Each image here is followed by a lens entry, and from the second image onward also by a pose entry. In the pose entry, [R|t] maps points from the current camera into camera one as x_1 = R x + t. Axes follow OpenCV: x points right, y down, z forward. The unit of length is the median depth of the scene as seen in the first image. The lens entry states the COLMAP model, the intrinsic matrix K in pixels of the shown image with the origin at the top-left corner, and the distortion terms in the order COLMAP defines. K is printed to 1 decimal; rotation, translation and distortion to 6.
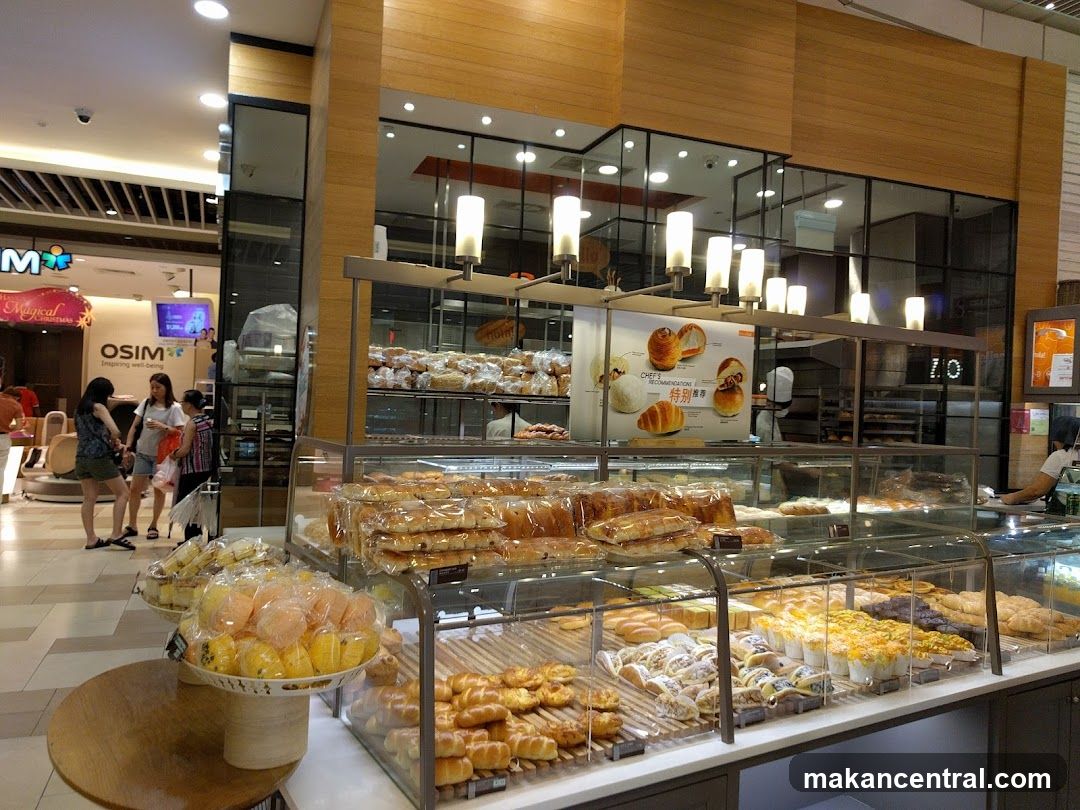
lens RADIAL K [[812.1, 0, 540.0], [0, 812.1, 405.0], [0, 0, 1]] dist [-0.003726, 0.042913]
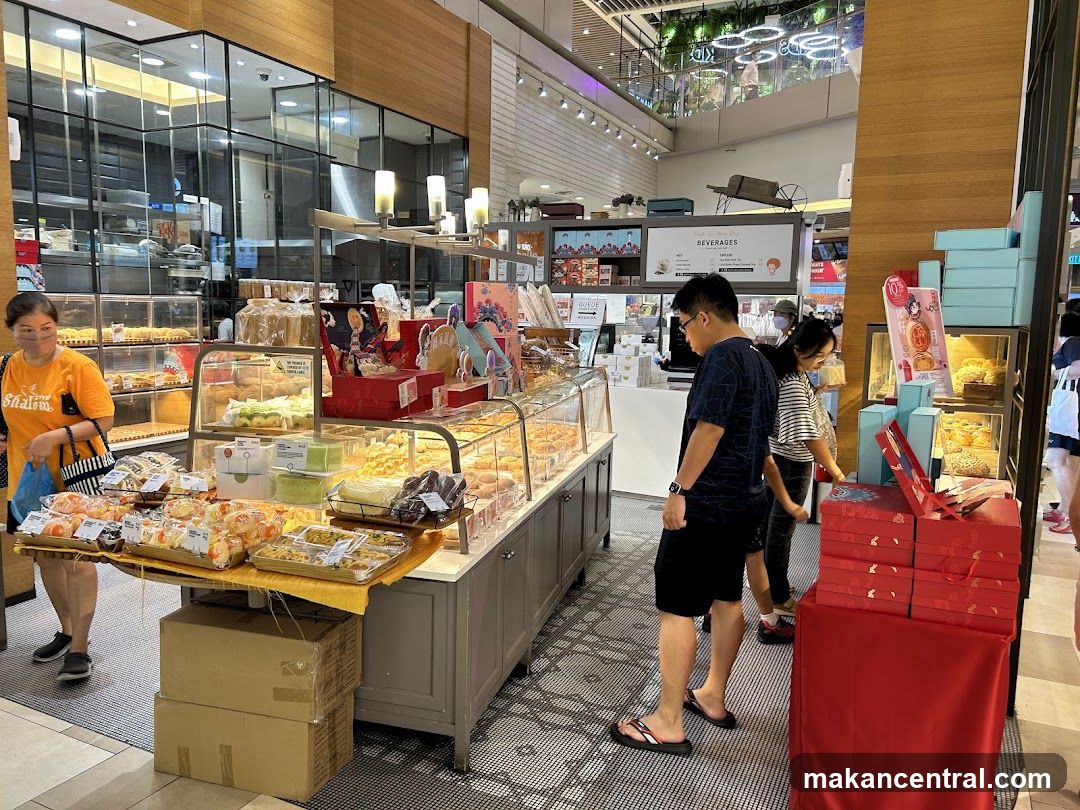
lens RADIAL K [[814.0, 0, 518.9], [0, 814.0, 407.4], [0, 0, 1]] dist [0.026996, -0.008458]
pose [[0.749036, -0.109088, 0.653487, -0.301508], [0.011877, 0.988404, 0.151384, -0.019778], [-0.662423, -0.105630, 0.741646, -0.089622]]
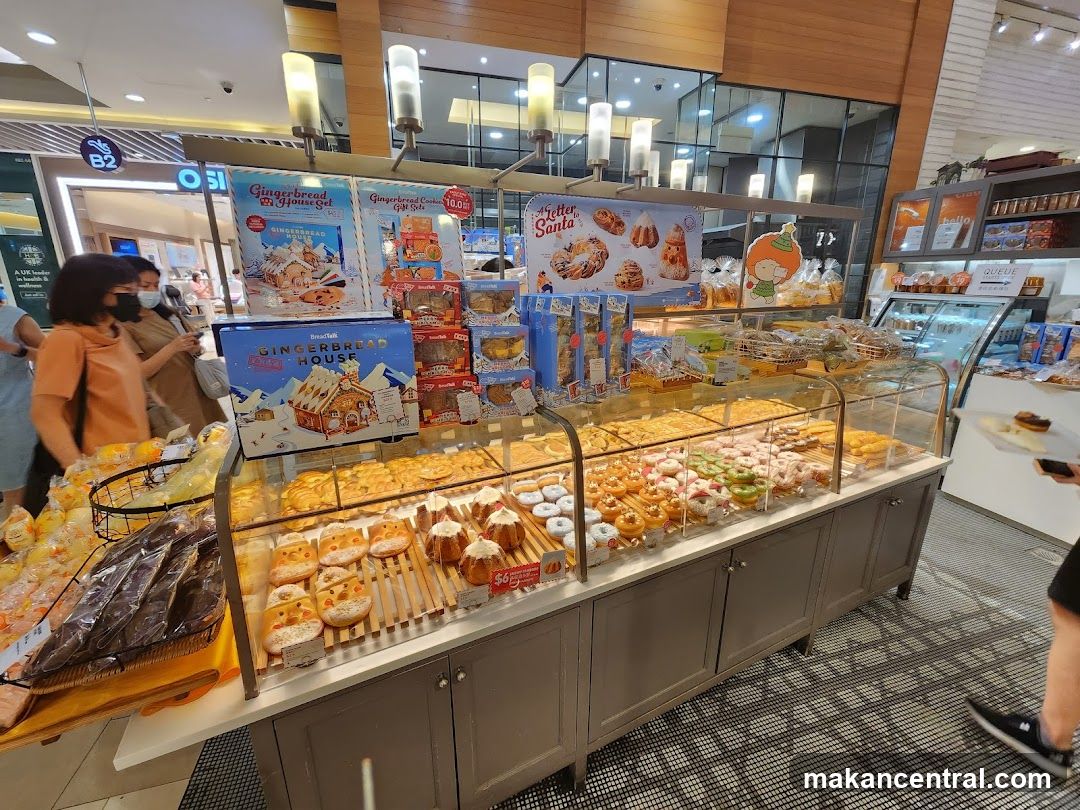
lens RADIAL K [[439.6, 0, 529.3], [0, 439.6, 394.0], [0, 0, 1]] dist [0.000621, -0.000775]
pose [[0.993743, -0.007066, -0.111471, 0.075596], [0.035680, 0.965790, 0.256859, -0.002762], [0.105843, -0.259229, 0.959999, 0.154008]]
